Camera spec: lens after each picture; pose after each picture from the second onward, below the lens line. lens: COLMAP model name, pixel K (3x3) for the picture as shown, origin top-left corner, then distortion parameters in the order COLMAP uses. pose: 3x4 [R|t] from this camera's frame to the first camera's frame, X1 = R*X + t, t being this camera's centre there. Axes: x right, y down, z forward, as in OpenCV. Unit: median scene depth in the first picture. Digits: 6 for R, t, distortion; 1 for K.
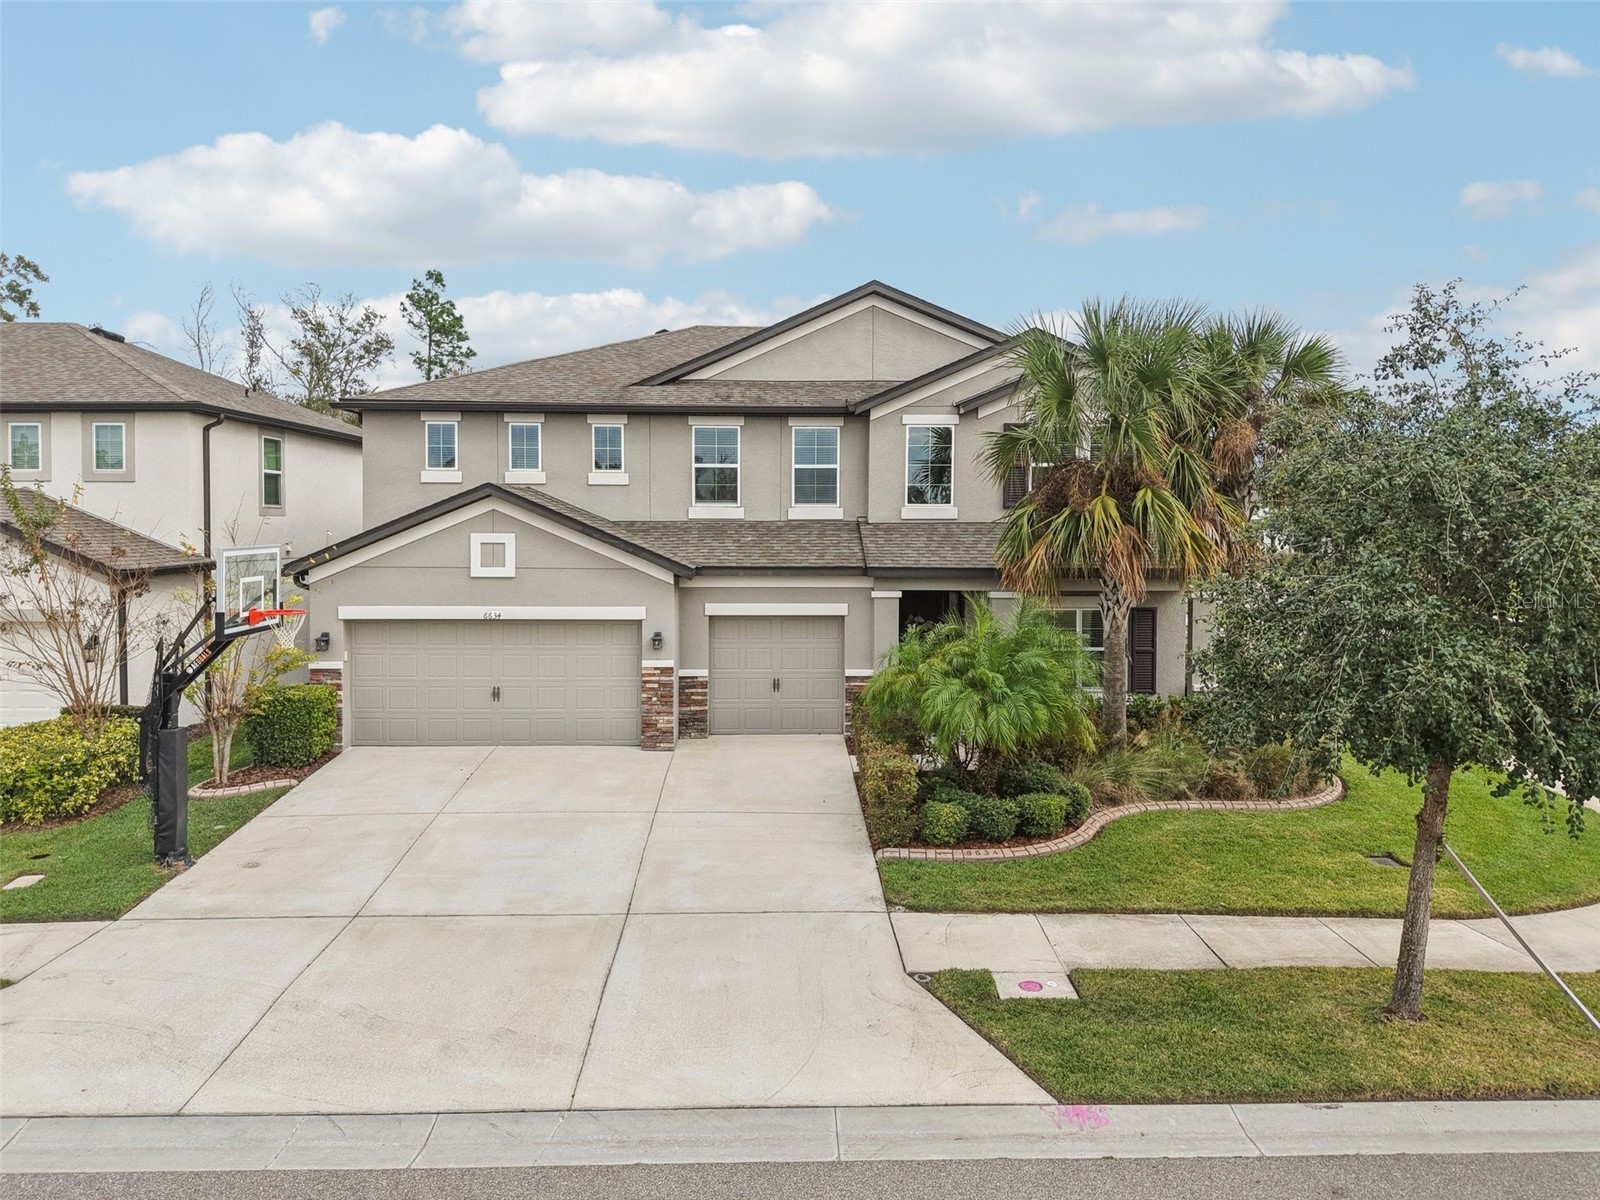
lens RADIAL K [[1098.8, 0, 786.6], [0, 1098.8, 551.1], [0, 0, 1]] dist [0.000654, -0.000028]
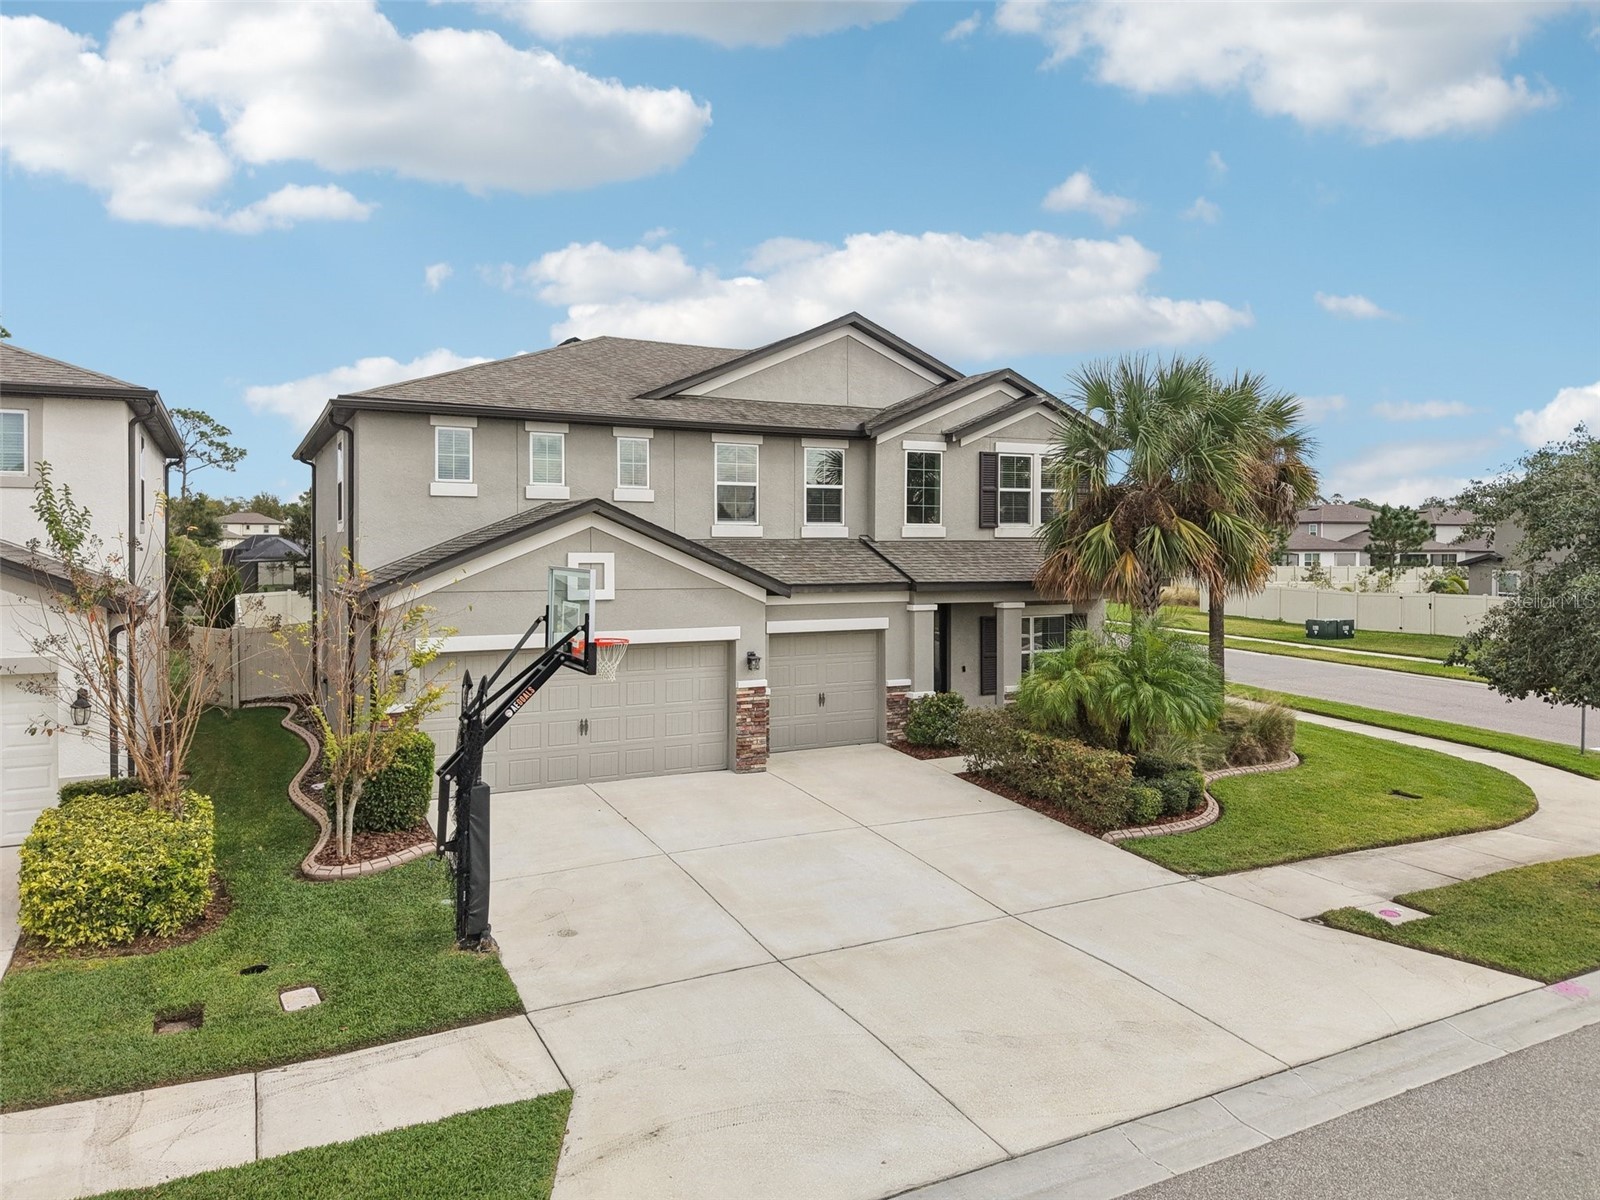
lens RADIAL K [[1098.8, 0, 786.6], [0, 1098.8, 551.1], [0, 0, 1]] dist [0.000654, -0.000028]
pose [[0.899475, -0.004720, 0.436946, -0.505629], [0.011787, 0.999840, -0.013463, -0.003165], [-0.436813, 0.017260, 0.899387, 0.093086]]
